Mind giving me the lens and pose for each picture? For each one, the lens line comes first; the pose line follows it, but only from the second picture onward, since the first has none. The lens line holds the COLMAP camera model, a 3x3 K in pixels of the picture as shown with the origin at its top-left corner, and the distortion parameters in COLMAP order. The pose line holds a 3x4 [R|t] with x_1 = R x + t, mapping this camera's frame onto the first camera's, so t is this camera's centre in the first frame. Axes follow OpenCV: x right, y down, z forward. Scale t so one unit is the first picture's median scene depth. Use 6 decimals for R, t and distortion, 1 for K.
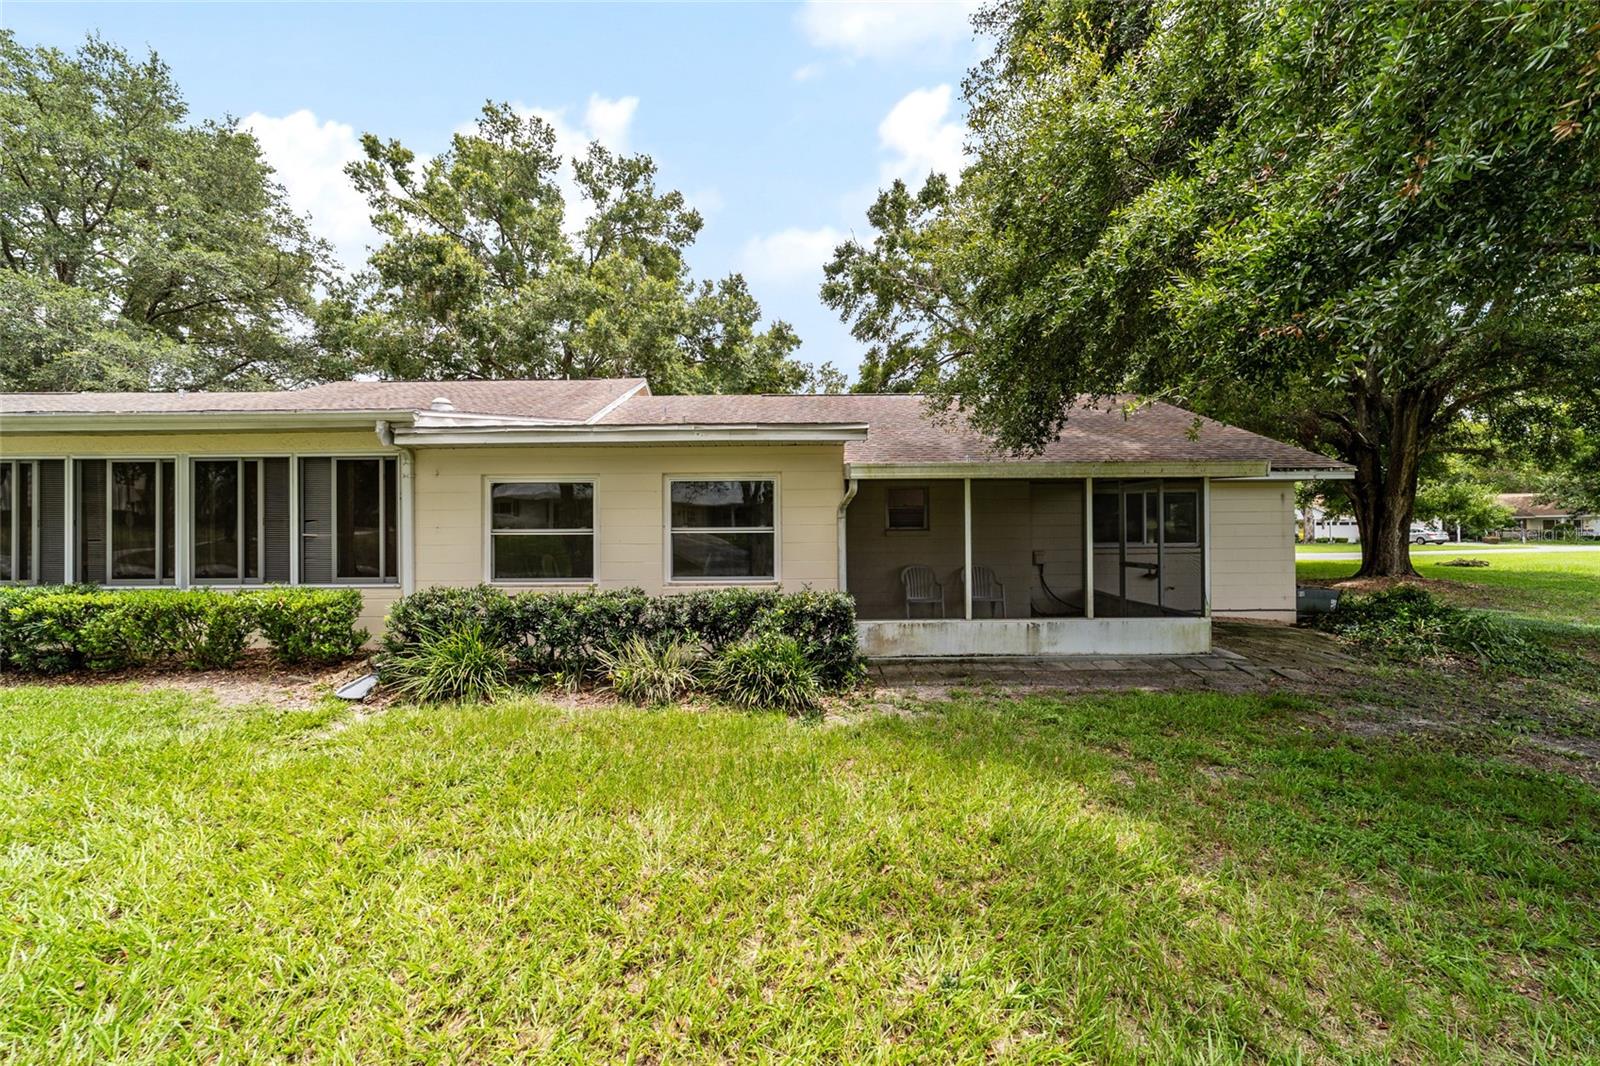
lens RADIAL K [[634.6, 0, 797.3], [0, 634.6, 536.5], [0, 0, 1]] dist [-0.019500, 0.010504]
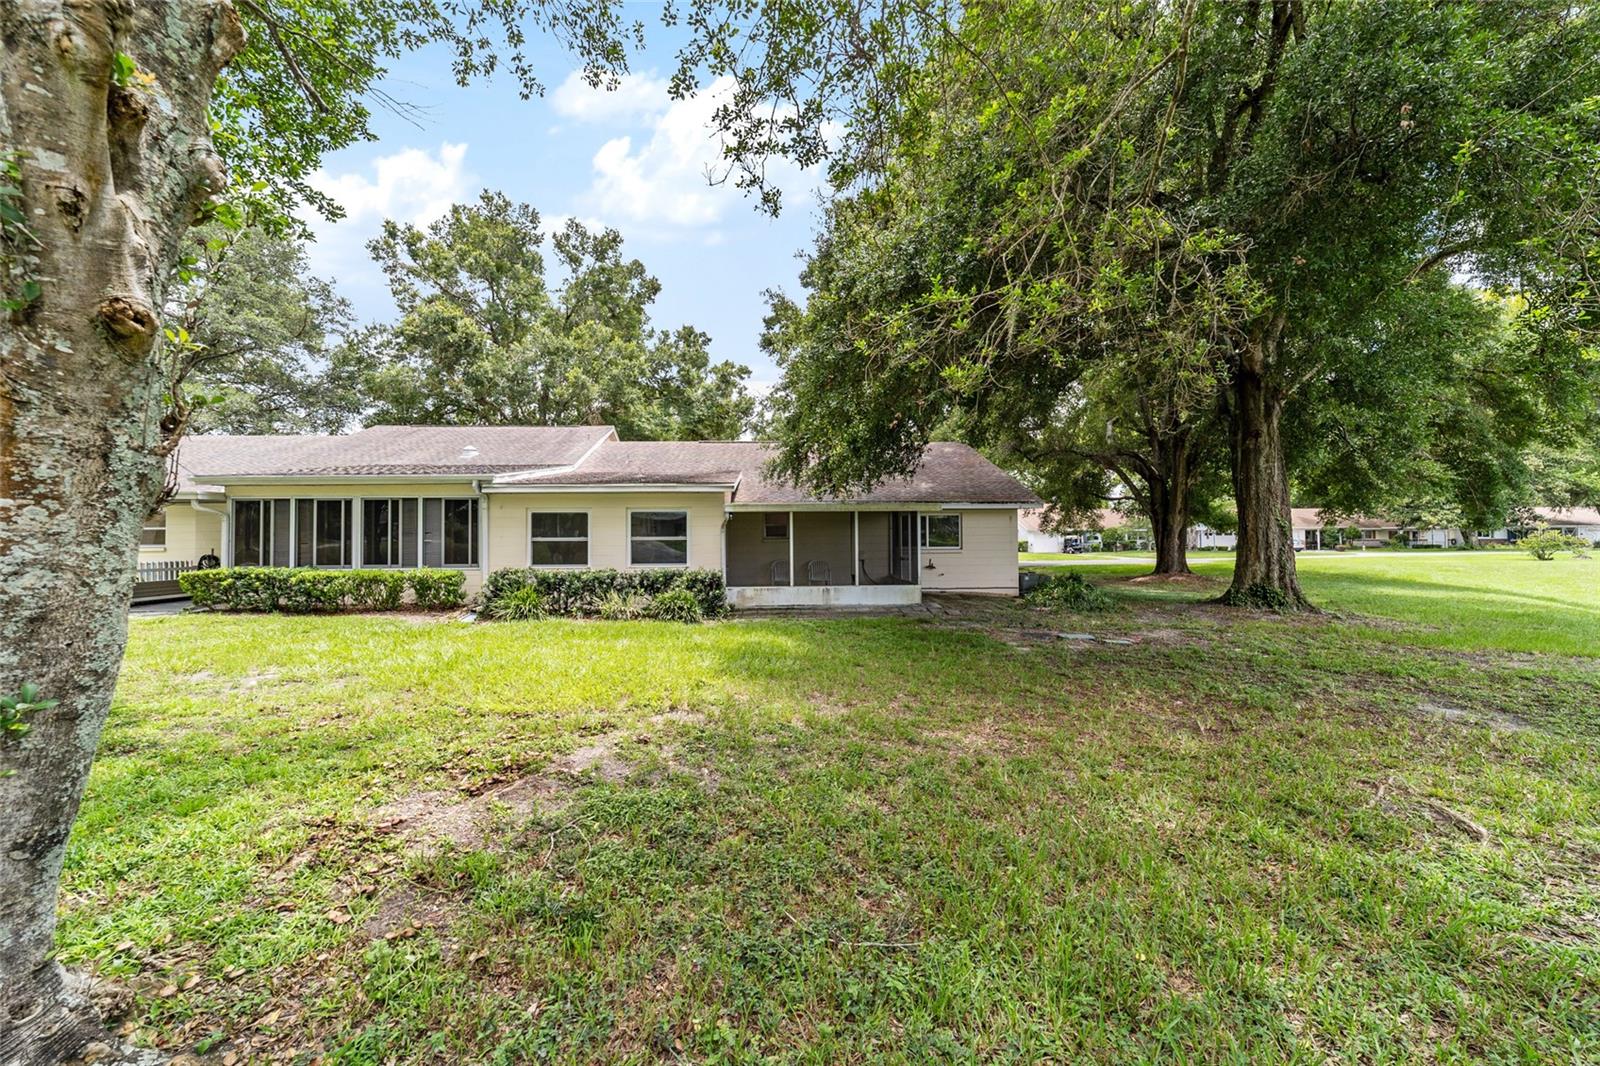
lens RADIAL K [[646.7, 0, 795.8], [0, 646.7, 522.8], [0, 0, 1]] dist [-0.001452, -0.000040]
pose [[0.998809, 0.001832, 0.048766, 0.069482], [-0.000056, 0.999337, -0.036396, 0.004851], [-0.048800, 0.036350, 0.998147, -0.332983]]
